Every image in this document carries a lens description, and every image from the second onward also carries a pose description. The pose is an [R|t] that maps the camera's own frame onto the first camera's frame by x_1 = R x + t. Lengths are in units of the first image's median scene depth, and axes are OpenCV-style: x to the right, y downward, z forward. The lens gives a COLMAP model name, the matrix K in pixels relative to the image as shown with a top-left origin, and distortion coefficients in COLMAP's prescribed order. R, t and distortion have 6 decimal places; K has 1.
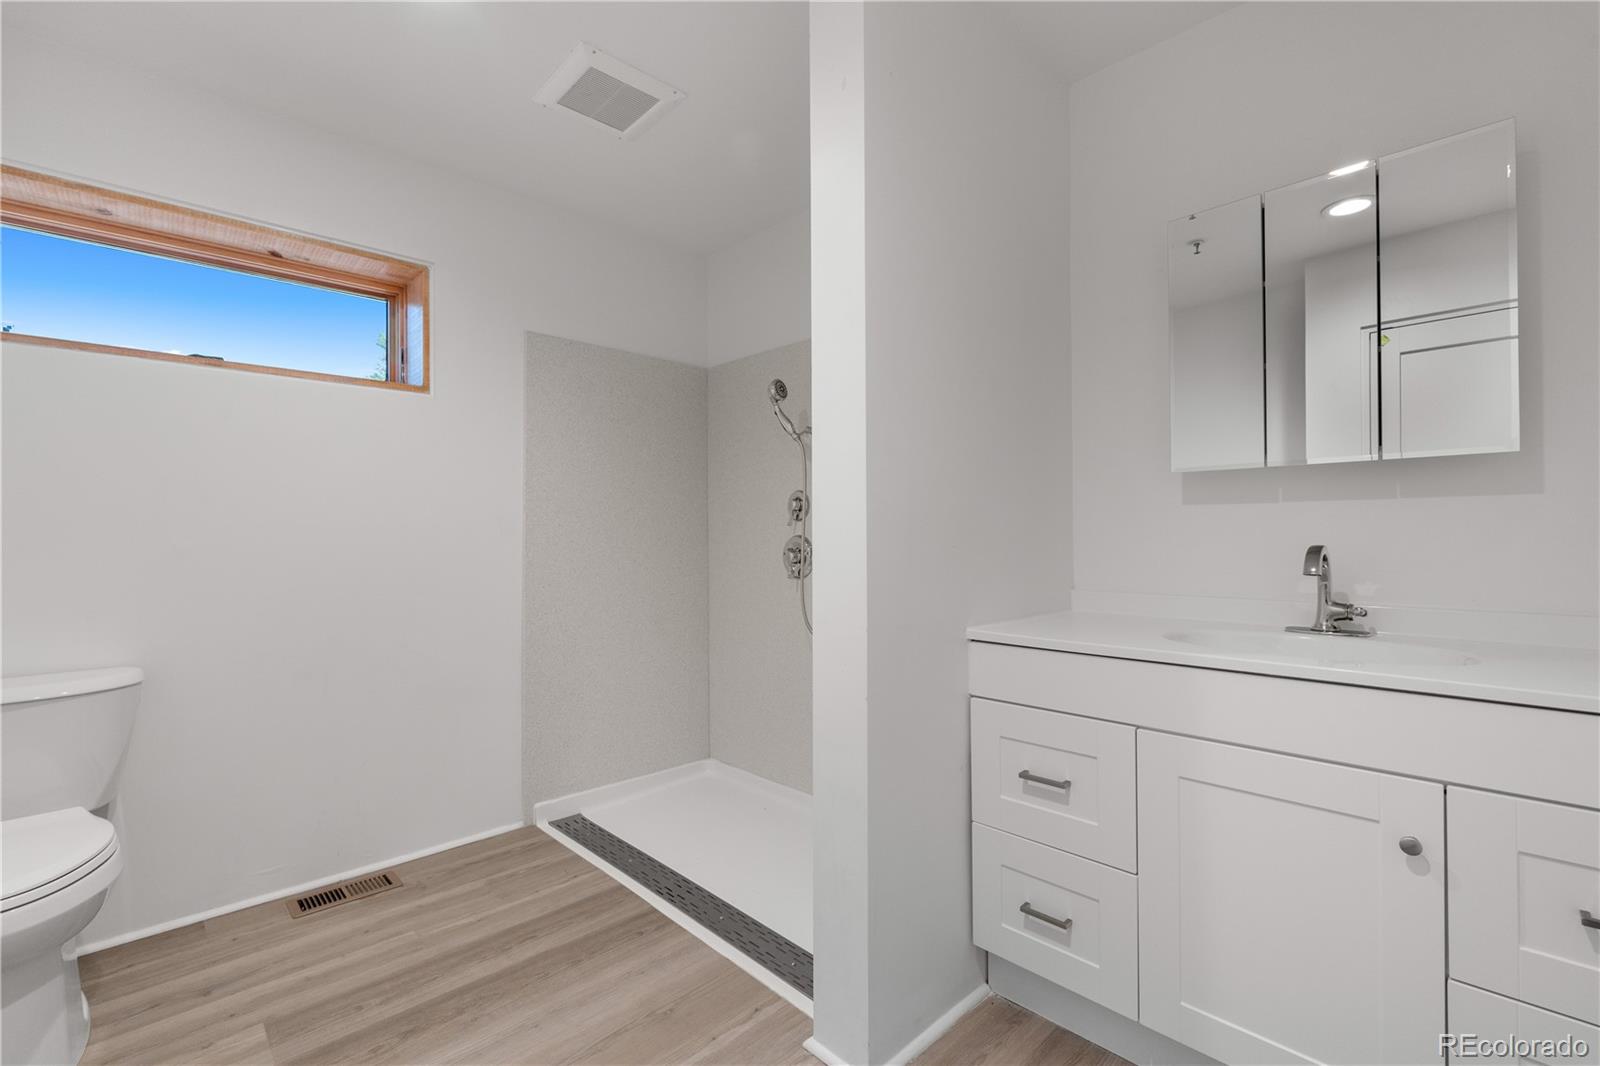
lens RADIAL K [[705.9, 0, 793.1], [0, 705.9, 531.1], [0, 0, 1]] dist [-0.007873, 0.002838]
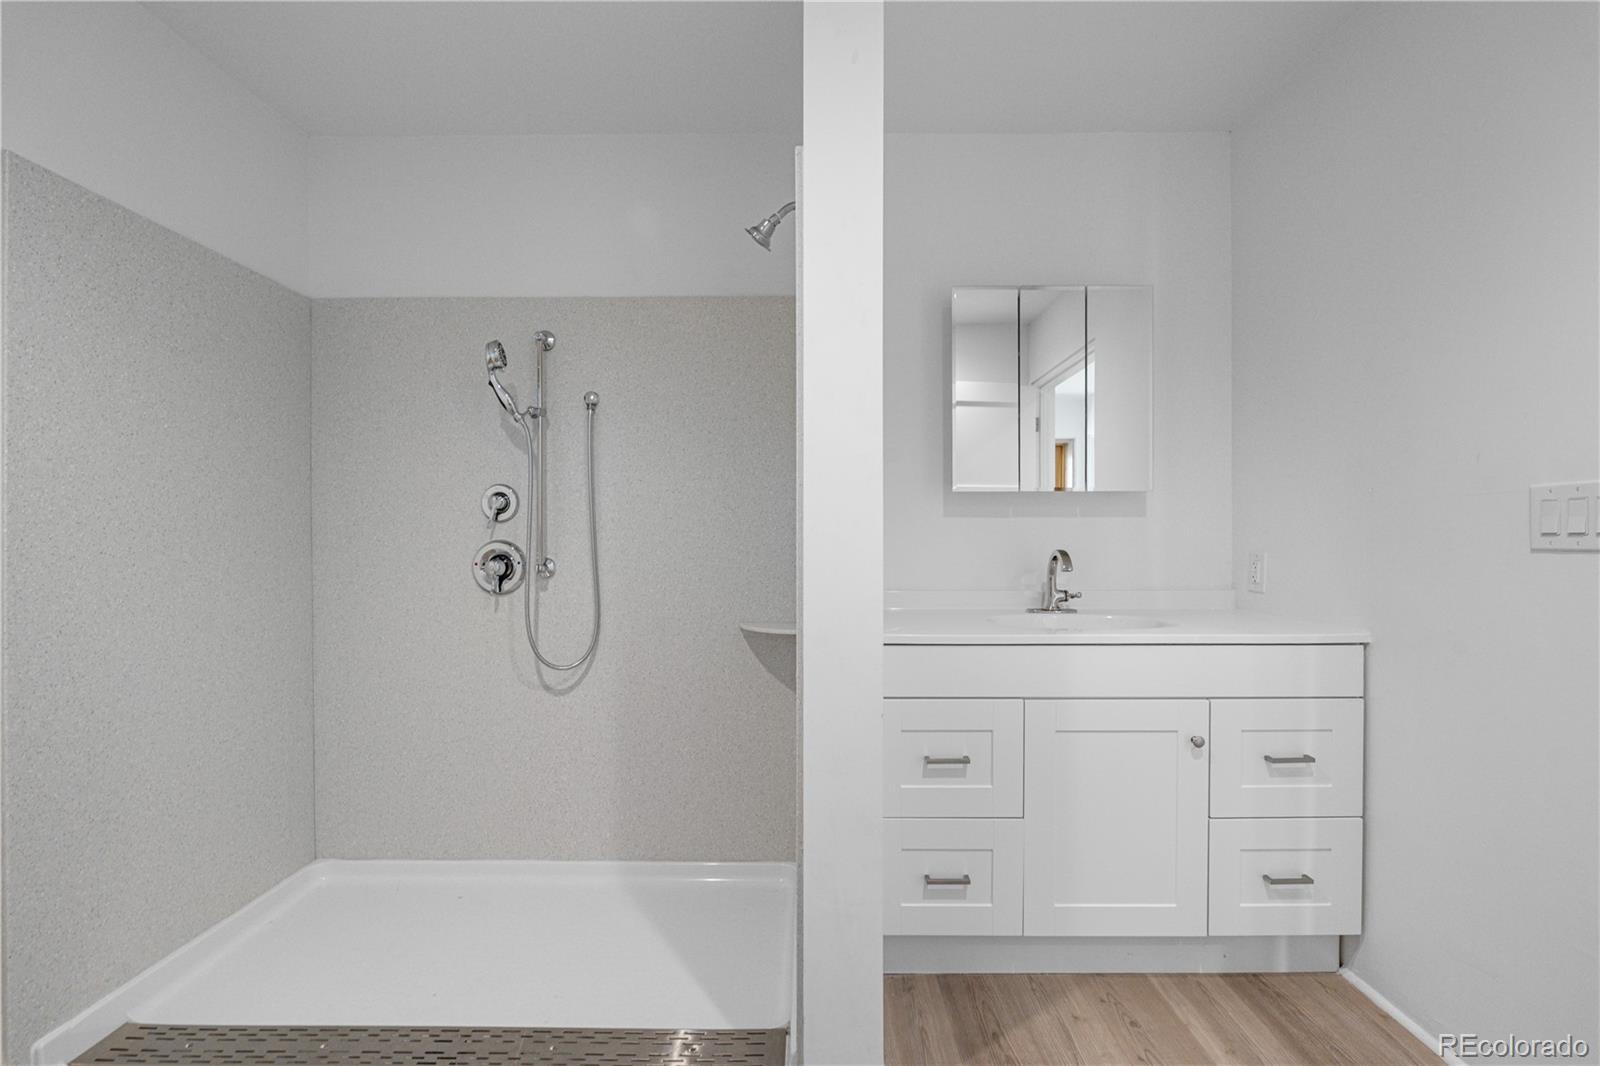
lens RADIAL K [[705.9, 0, 797.7], [0, 705.9, 537.9], [0, 0, 1]] dist [-0.007873, 0.002838]
pose [[0.697797, 0.000632, 0.716295, -0.597876], [-0.006874, 0.999959, 0.005814, -0.007269], [-0.716263, -0.008981, 0.697773, 0.373768]]
